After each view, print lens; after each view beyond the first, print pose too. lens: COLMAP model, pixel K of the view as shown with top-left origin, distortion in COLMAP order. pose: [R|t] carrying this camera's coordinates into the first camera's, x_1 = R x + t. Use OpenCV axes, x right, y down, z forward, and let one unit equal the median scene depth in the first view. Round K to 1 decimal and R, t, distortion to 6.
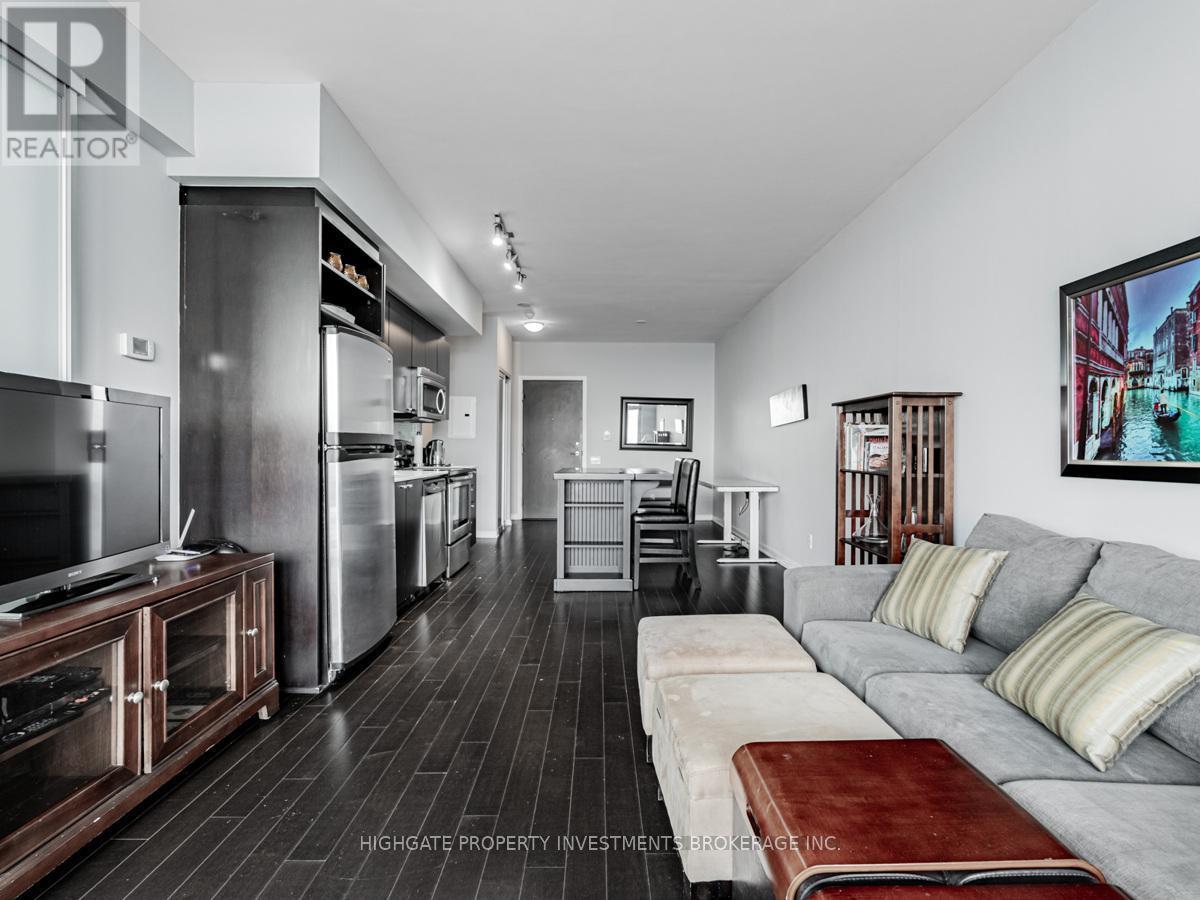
lens RADIAL K [[577.8, 0, 591.8], [0, 577.8, 452.7], [0, 0, 1]] dist [-0.010770, 0.003177]
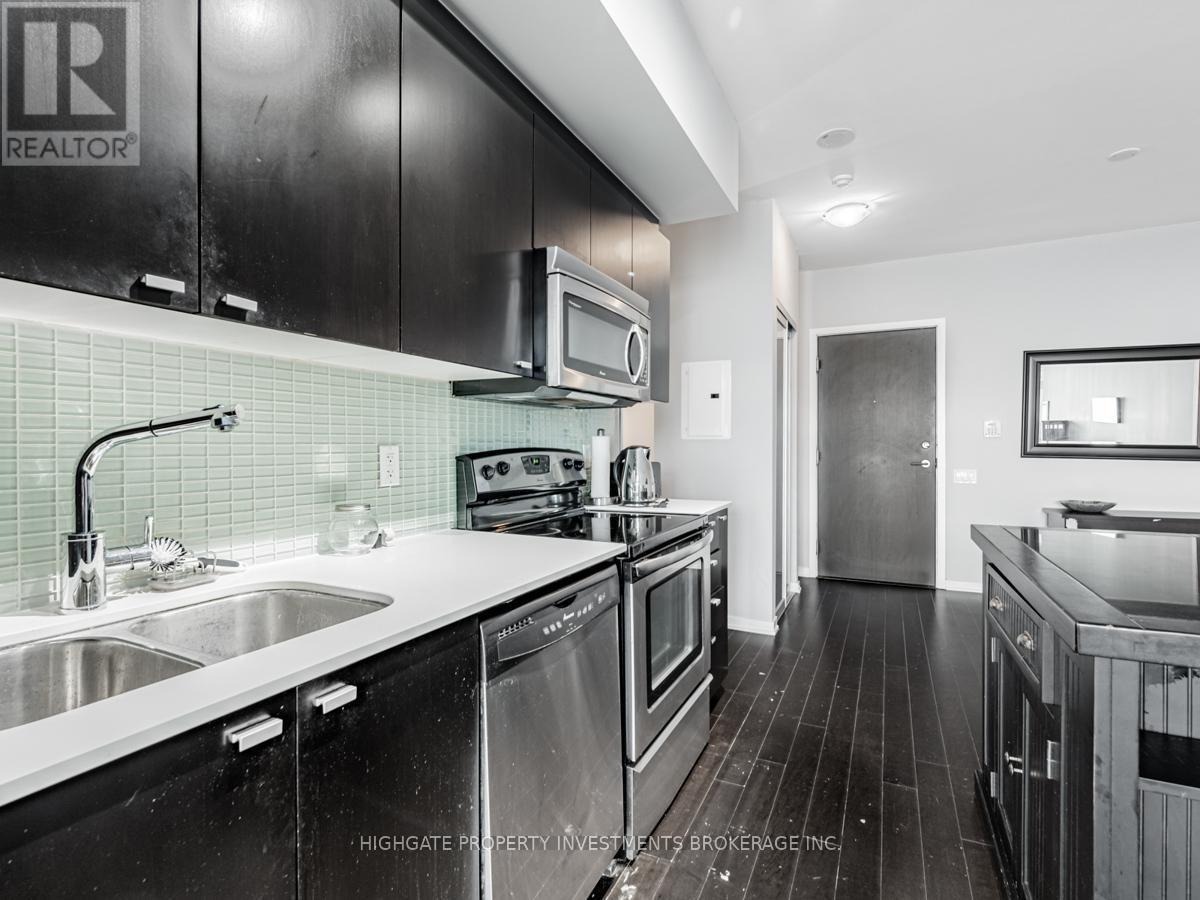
lens RADIAL K [[577.8, 0, 607.0], [0, 577.8, 446.7], [0, 0, 1]] dist [-0.010770, 0.003177]
pose [[0.904493, -0.009008, -0.426393, -0.071572], [0.006309, 0.999950, -0.007742, -0.013294], [0.426441, 0.004312, 0.904505, 0.428691]]
